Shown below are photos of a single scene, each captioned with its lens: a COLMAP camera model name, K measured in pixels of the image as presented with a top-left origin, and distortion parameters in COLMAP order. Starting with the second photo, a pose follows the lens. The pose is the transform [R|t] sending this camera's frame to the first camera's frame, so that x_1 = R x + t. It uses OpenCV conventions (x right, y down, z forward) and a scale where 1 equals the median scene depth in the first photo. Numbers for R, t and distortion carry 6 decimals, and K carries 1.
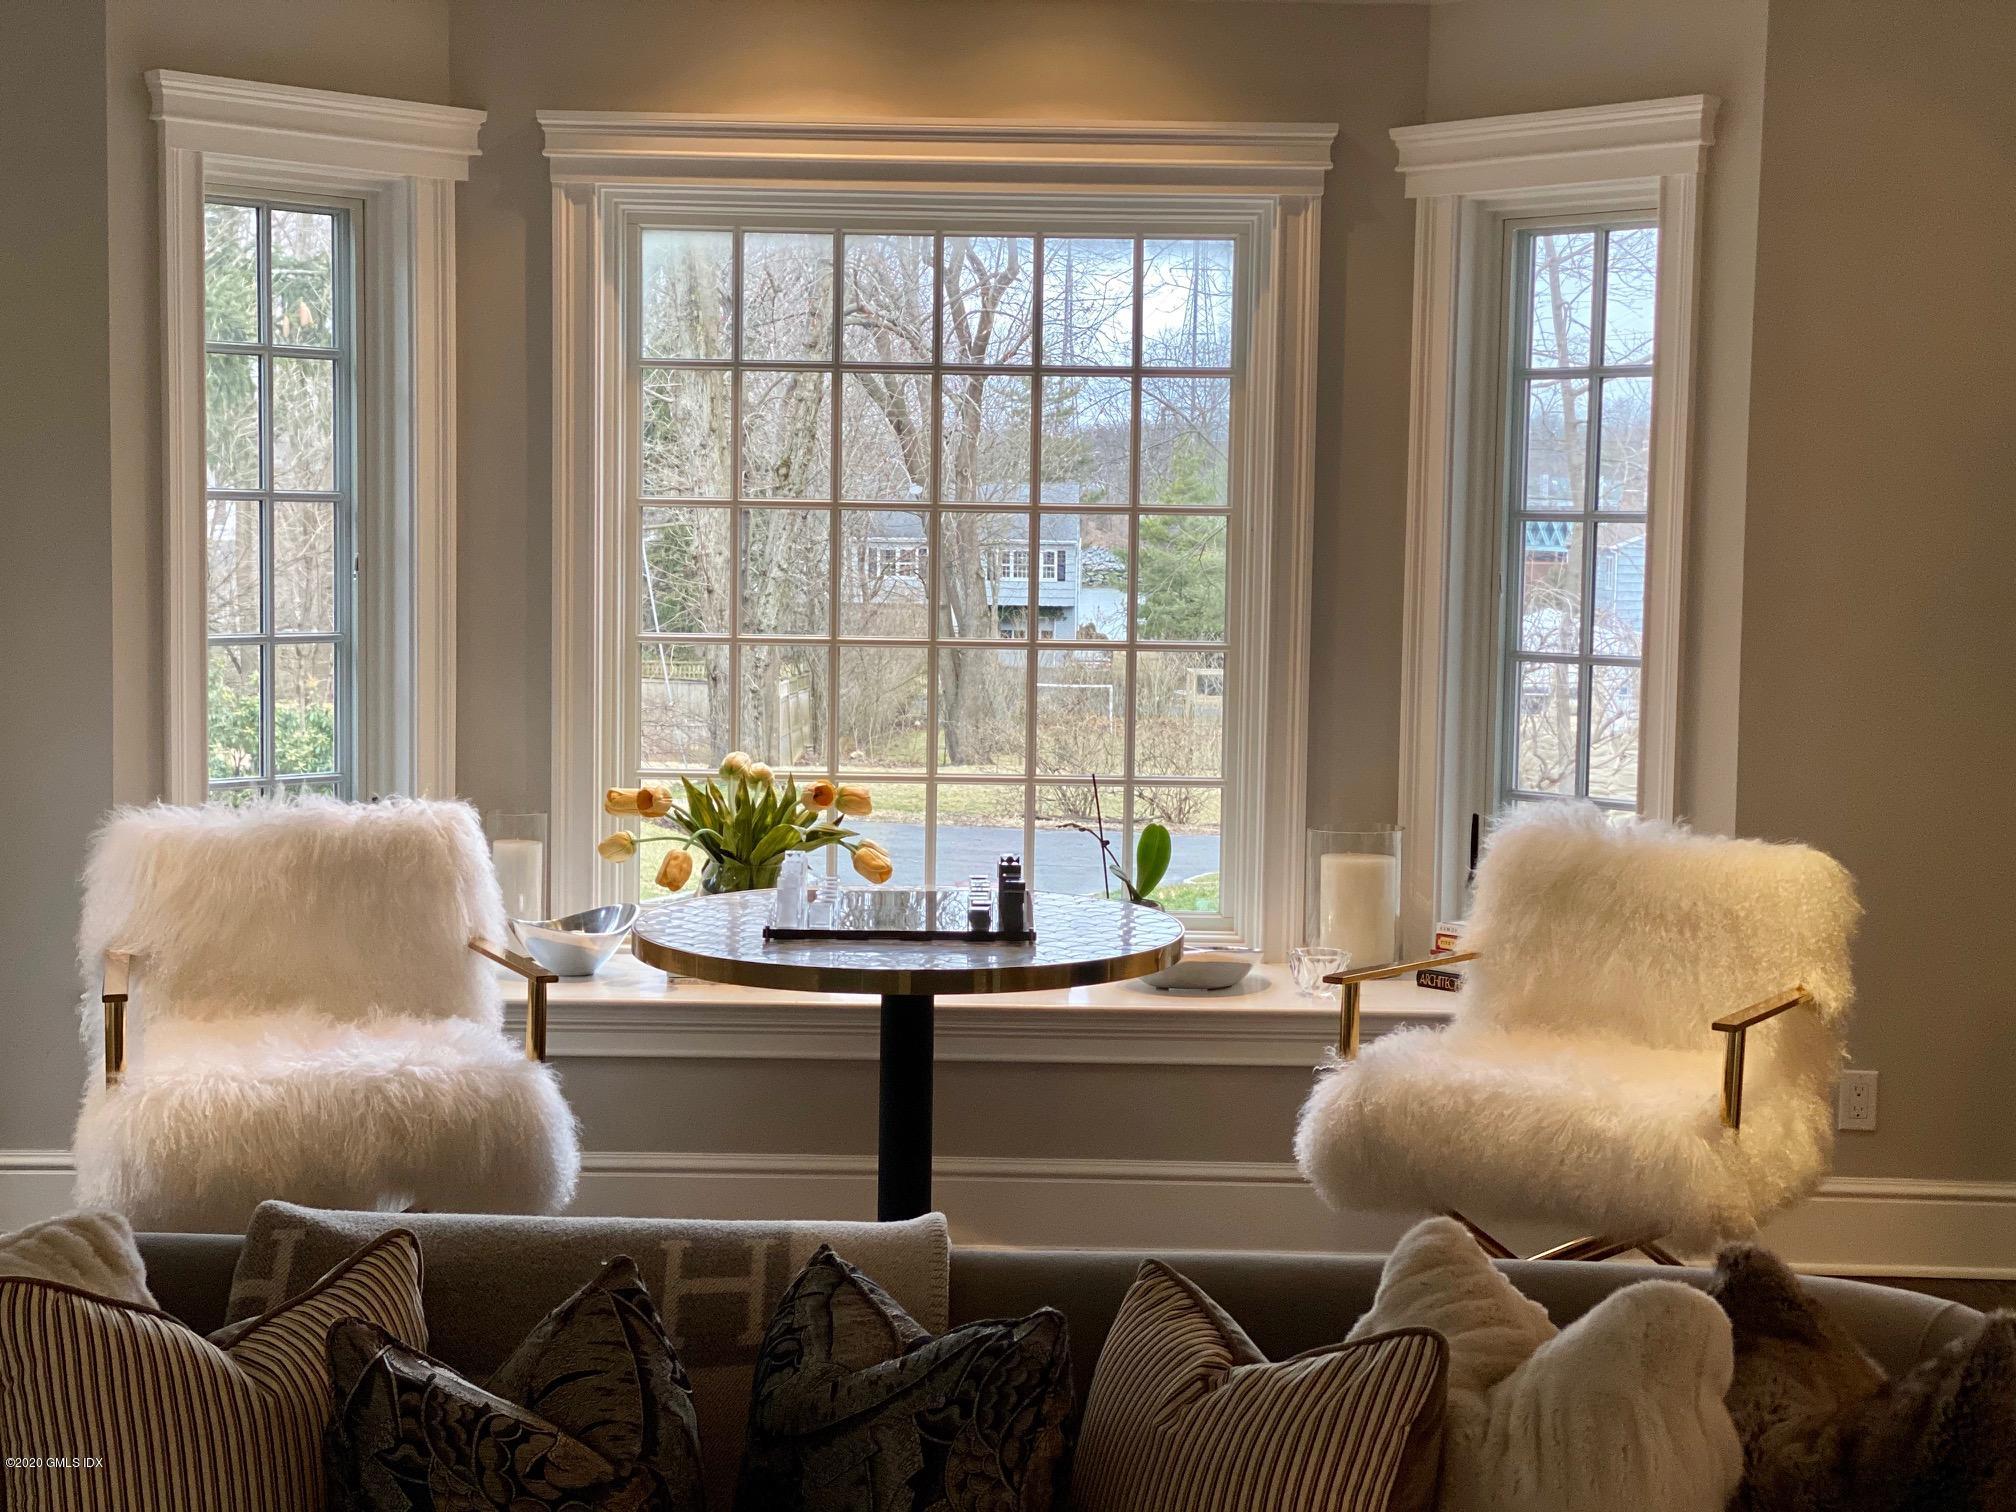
lens RADIAL K [[2997.9, 0, 1007.3], [0, 2997.9, 757.1], [0, 0, 1]] dist [0.139697, 0.000000]
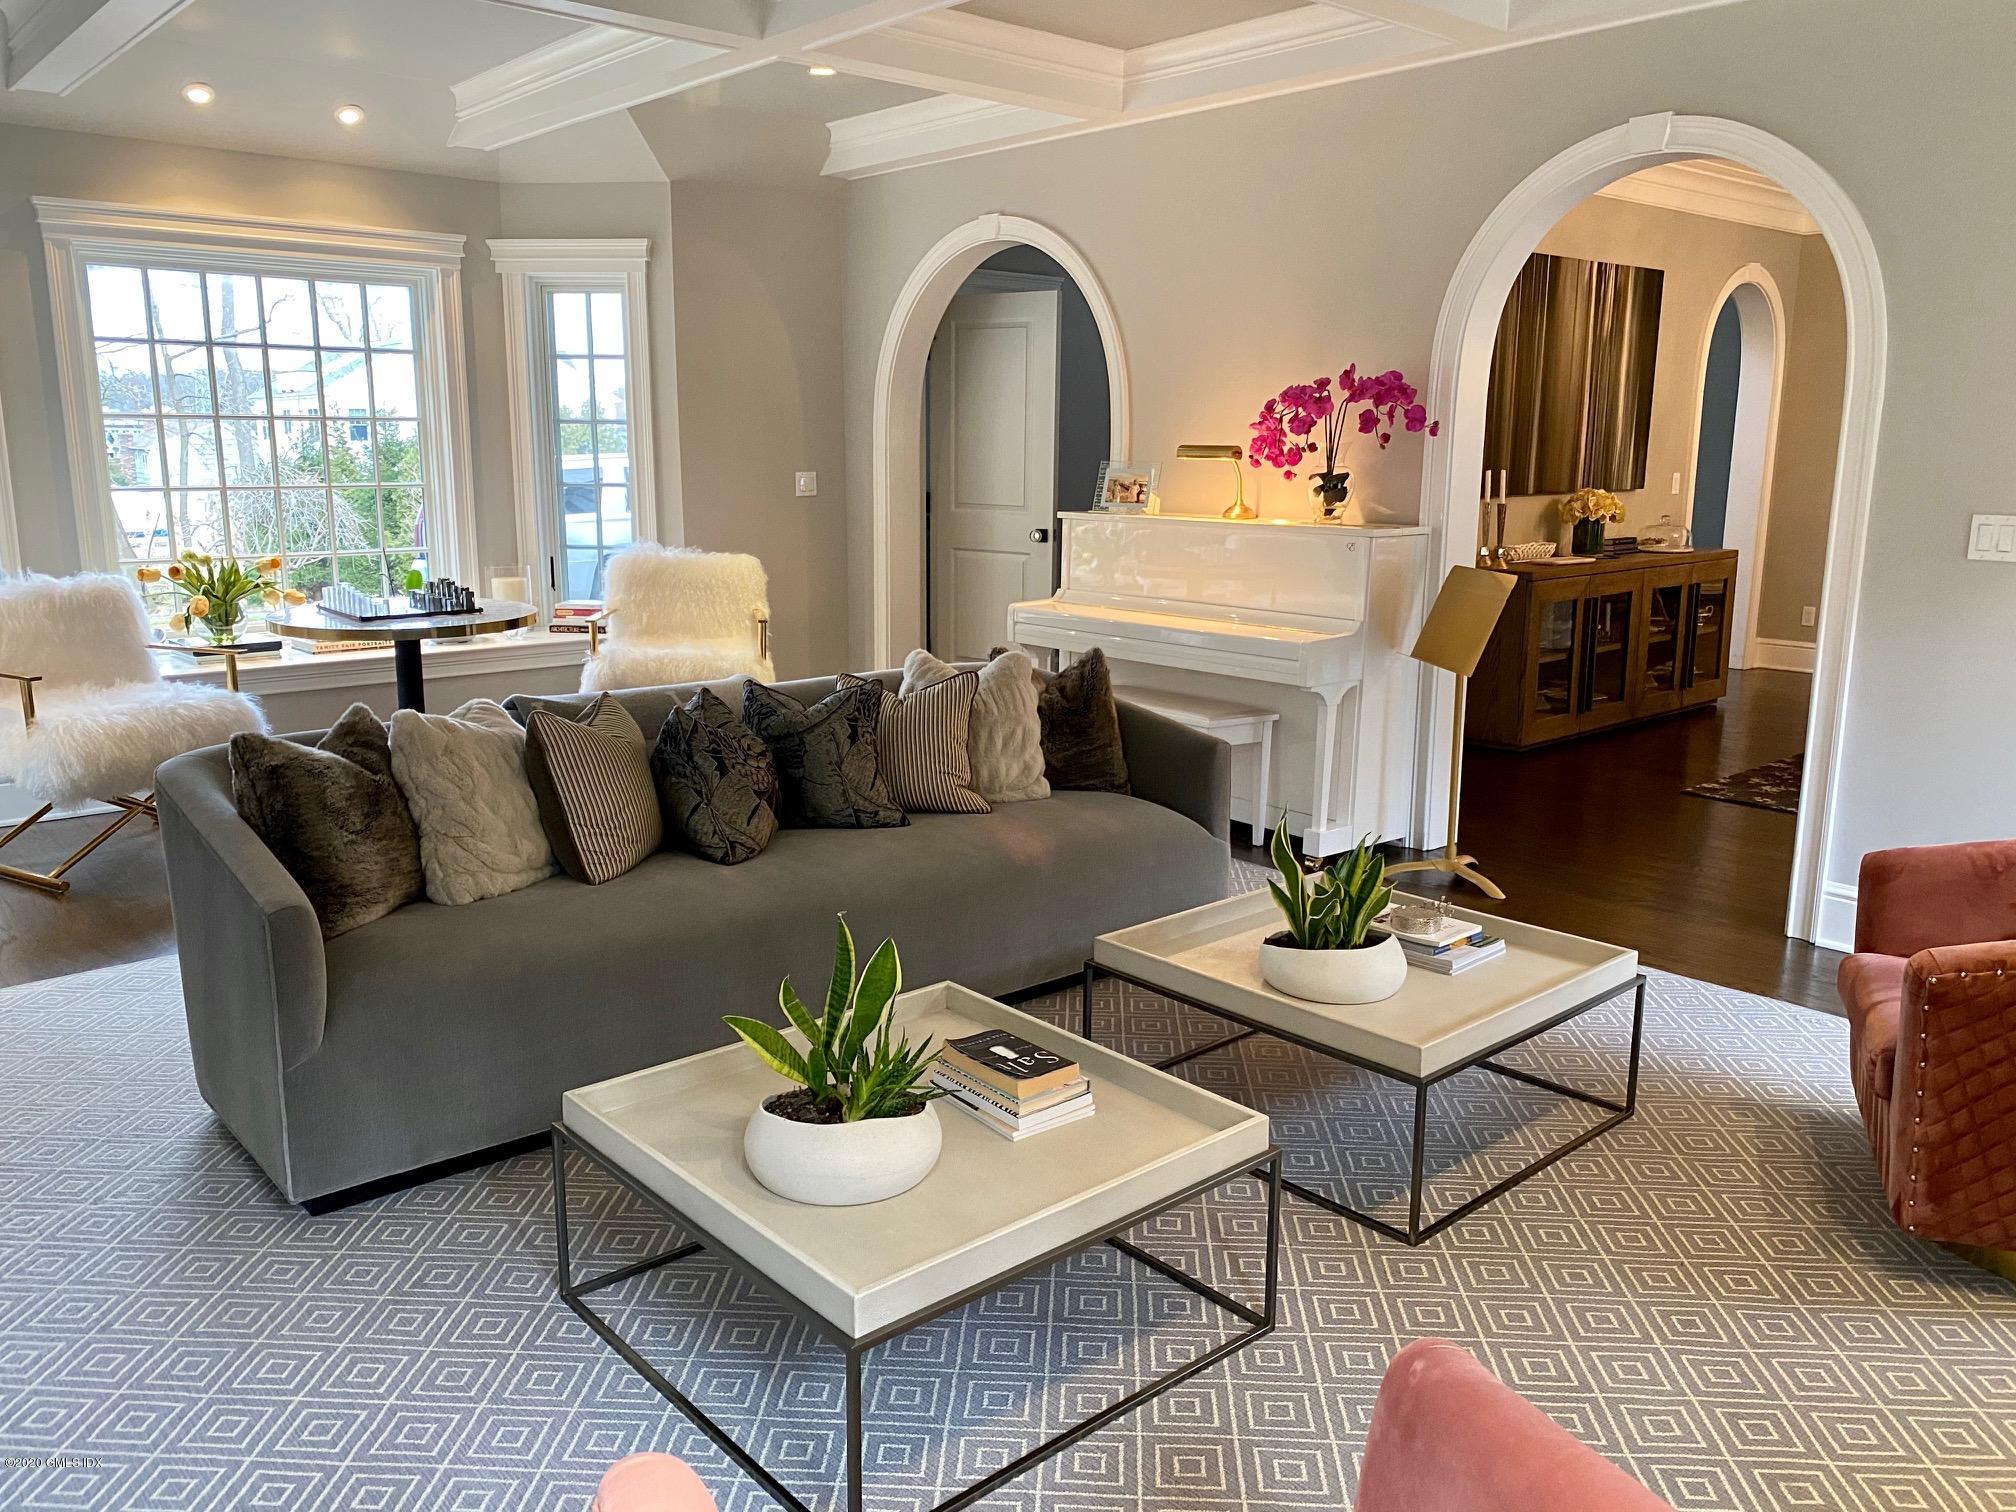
lens RADIAL K [[1551.4, 0, 1009.5], [0, 1551.4, 753.4], [0, 0, 1]] dist [0.011515, 0.008299]
pose [[0.765913, -0.140767, 0.627346, -0.345854], [0.058697, 0.986972, 0.149800, 0.010781], [-0.640260, -0.077910, 0.764197, -0.122511]]
